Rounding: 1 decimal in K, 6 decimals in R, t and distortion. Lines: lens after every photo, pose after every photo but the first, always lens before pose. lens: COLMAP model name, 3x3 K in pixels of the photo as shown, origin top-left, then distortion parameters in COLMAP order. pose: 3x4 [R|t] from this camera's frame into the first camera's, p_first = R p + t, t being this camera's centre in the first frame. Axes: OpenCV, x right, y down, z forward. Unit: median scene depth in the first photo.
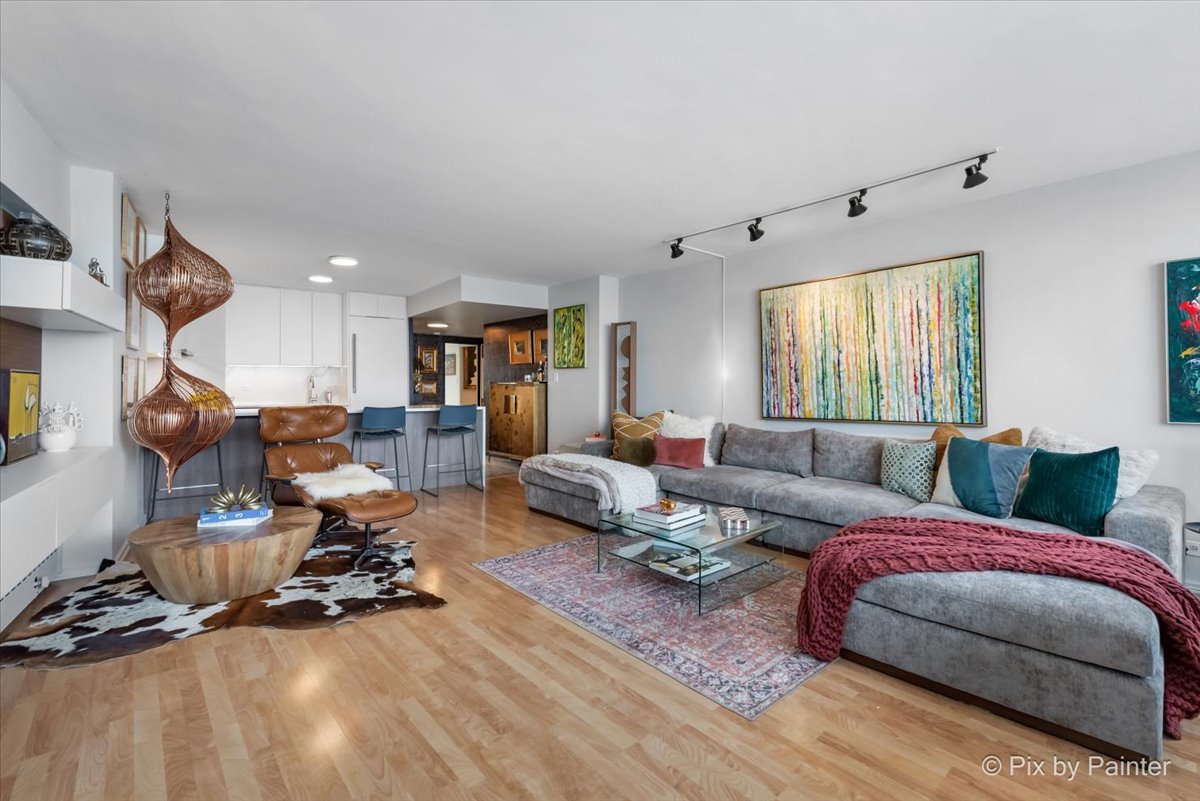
lens RADIAL K [[536.0, 0, 600.7], [0, 536.0, 388.9], [0, 0, 1]] dist [0.000865, -0.000220]
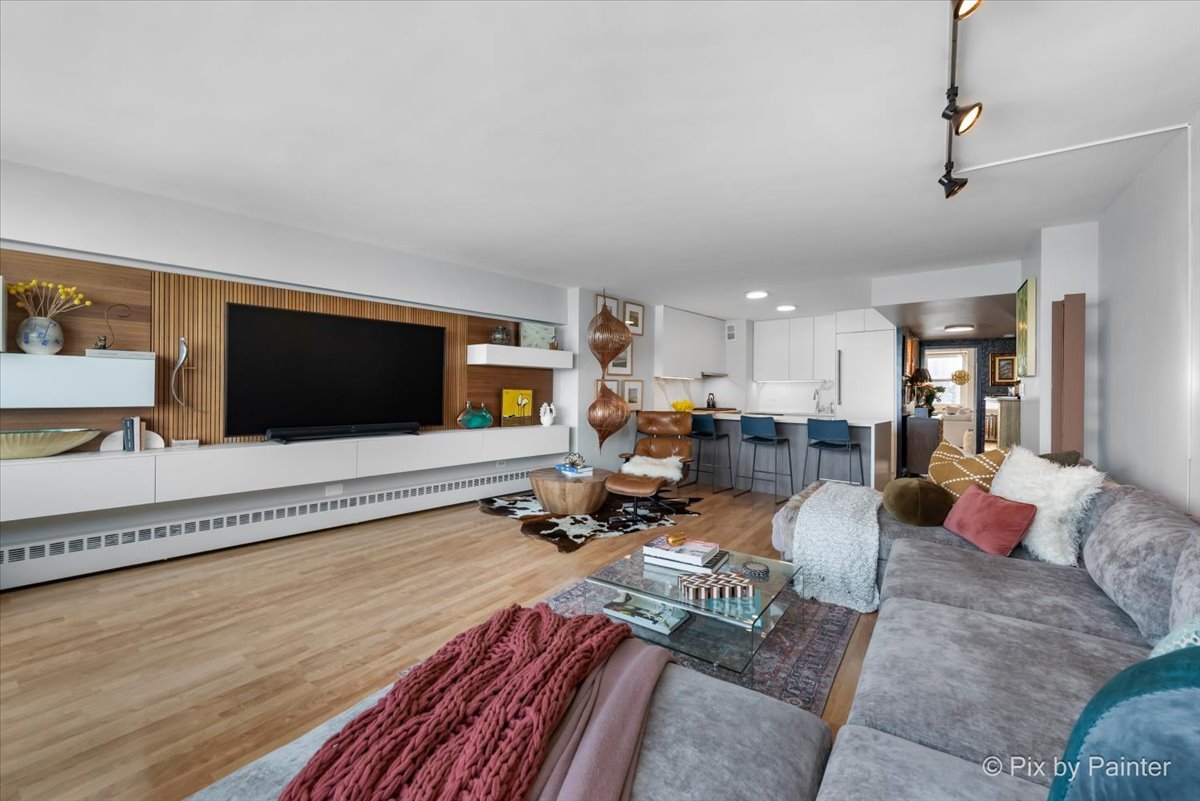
lens RADIAL K [[479.6, 0, 594.8], [0, 479.6, 392.3], [0, 0, 1]] dist [0.008392, -0.000442]
pose [[0.224283, 0.004063, -0.974516, 0.900455], [-0.017204, 0.999852, 0.000209, -0.021339], [0.974372, 0.016718, 0.224320, 0.733780]]
